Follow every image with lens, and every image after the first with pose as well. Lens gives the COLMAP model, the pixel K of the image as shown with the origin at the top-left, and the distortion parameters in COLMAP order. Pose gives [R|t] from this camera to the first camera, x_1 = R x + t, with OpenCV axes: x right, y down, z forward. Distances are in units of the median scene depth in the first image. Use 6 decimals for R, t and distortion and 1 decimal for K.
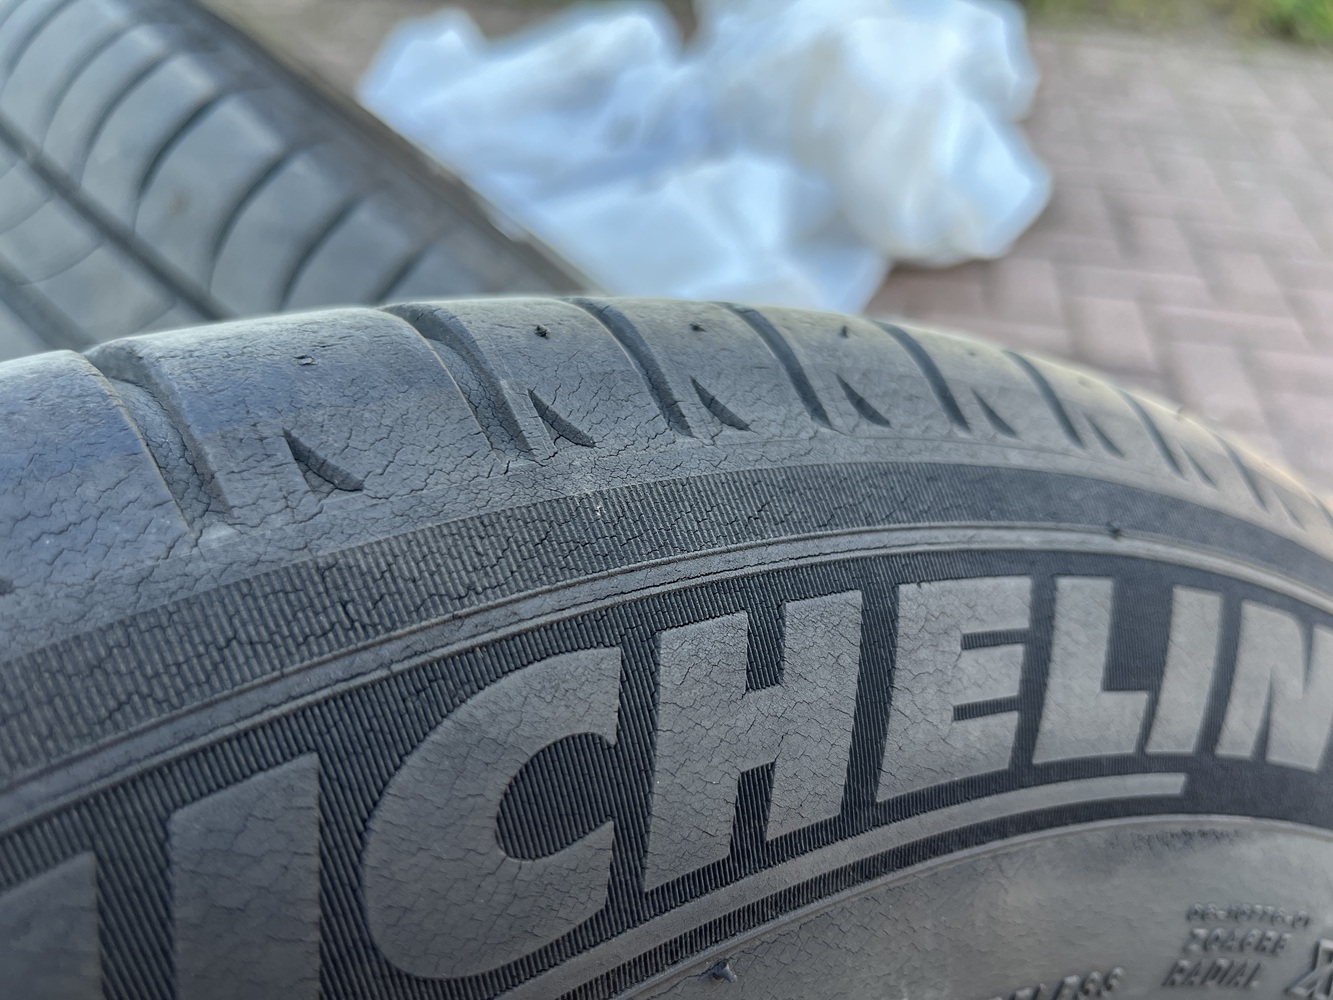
lens RADIAL K [[998.4, 0, 666.5], [0, 998.4, 500.0], [0, 0, 1]] dist [0.004105, -0.067724]
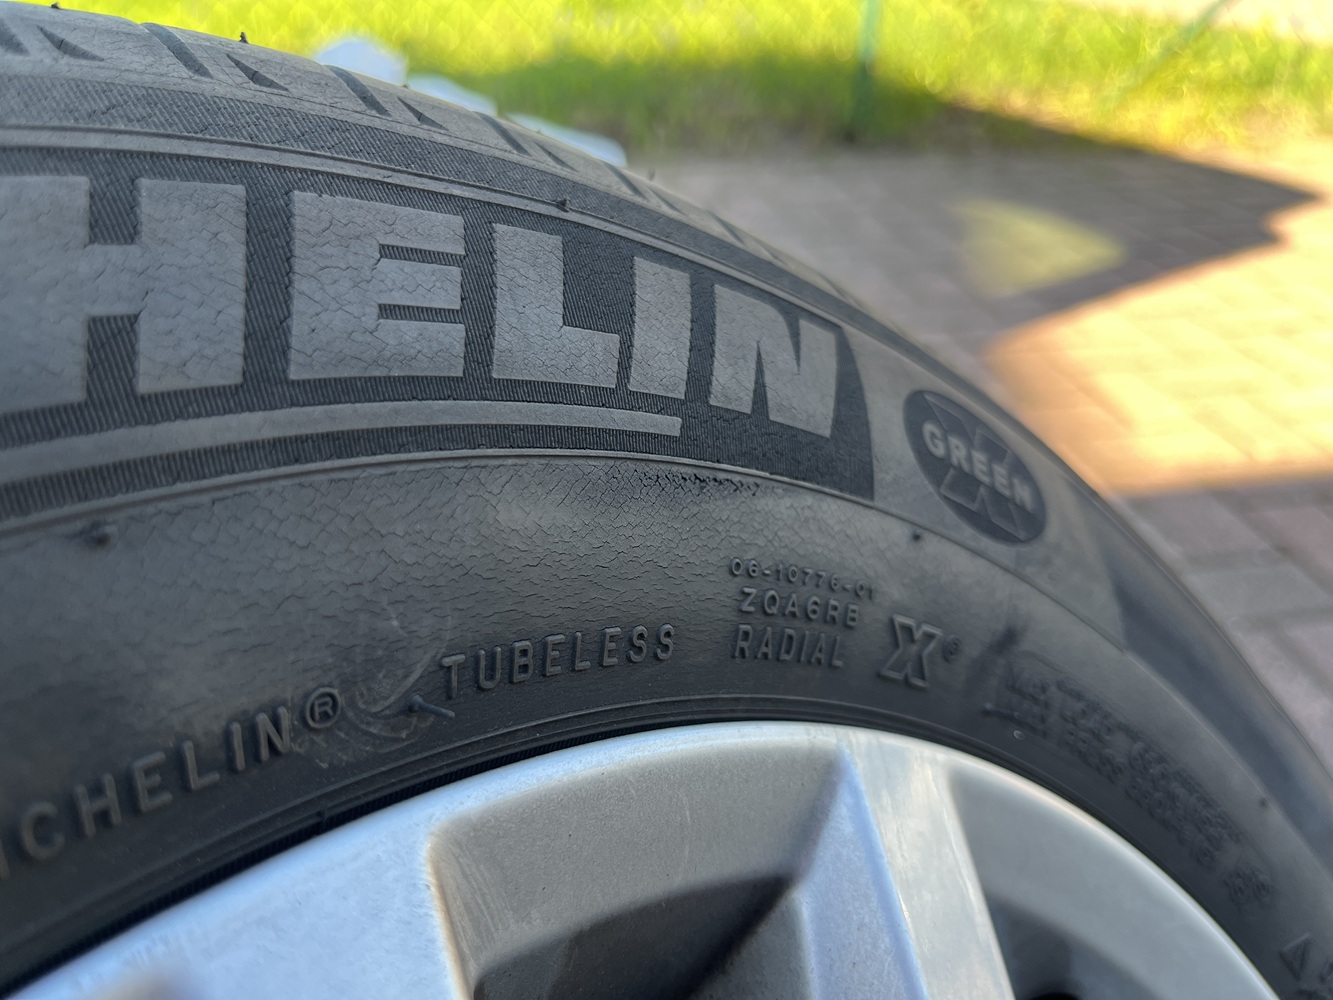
lens RADIAL K [[998.4, 0, 666.5], [0, 998.4, 500.0], [0, 0, 1]] dist [0.004105, -0.067724]
pose [[0.938818, -0.193822, 0.284700, 0.238664], [0.230072, 0.968060, -0.099629, 0.553611], [-0.256296, 0.159035, 0.953425, 0.033894]]
